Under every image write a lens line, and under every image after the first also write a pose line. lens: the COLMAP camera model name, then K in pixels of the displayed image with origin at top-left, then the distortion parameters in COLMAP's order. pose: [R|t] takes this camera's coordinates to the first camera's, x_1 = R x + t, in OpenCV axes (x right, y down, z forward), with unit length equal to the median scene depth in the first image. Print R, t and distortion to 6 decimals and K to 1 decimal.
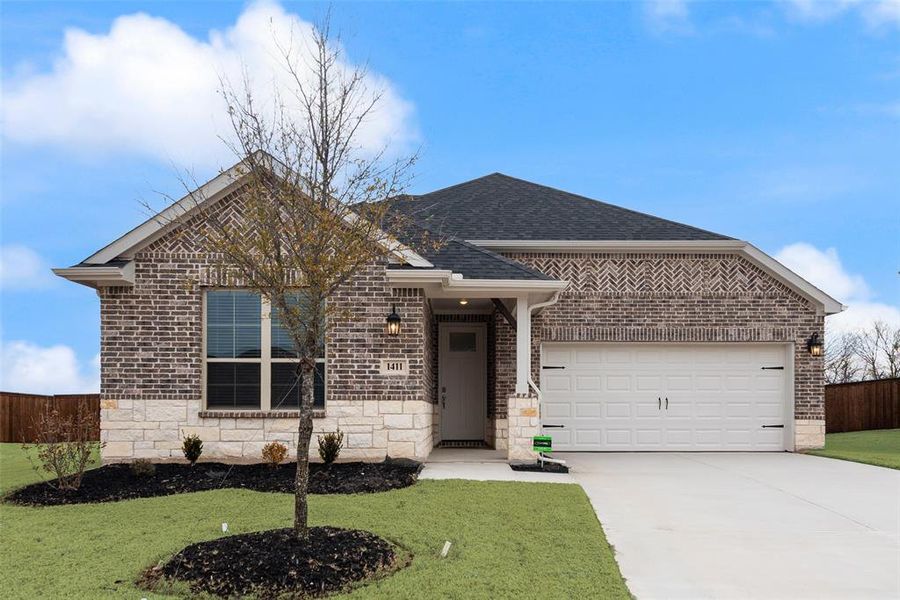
lens RADIAL K [[363.5, 0, 450.0], [0, 363.5, 300.0], [0, 0, 1]] dist [0.011403, -0.000006]
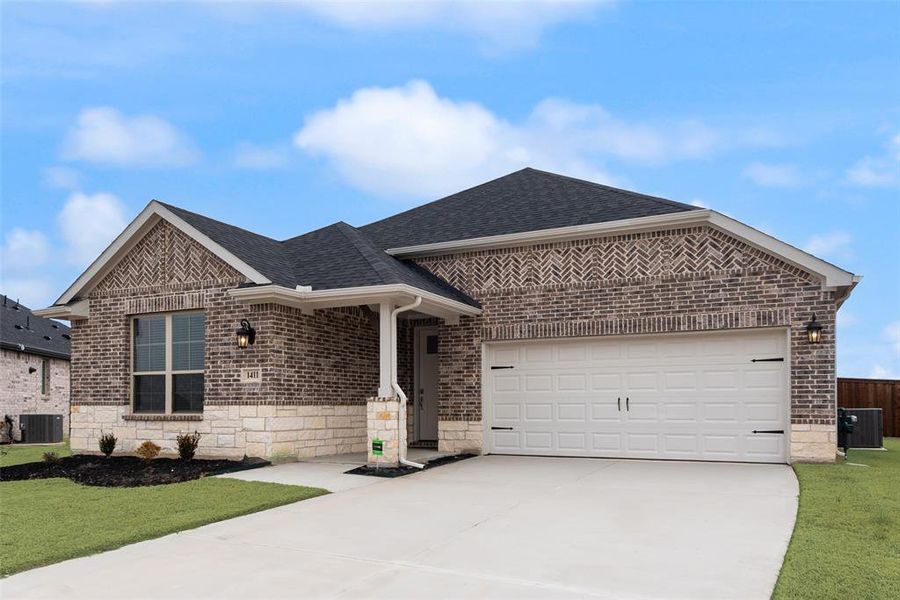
lens RADIAL K [[354.4, 0, 451.5], [0, 354.4, 301.6], [0, 0, 1]] dist [0.019401, -0.005587]
pose [[0.963588, -0.078578, -0.255584, 0.432077], [0.078654, 0.996852, -0.009939, 0.010138], [0.255560, -0.010526, 0.966736, 0.058902]]
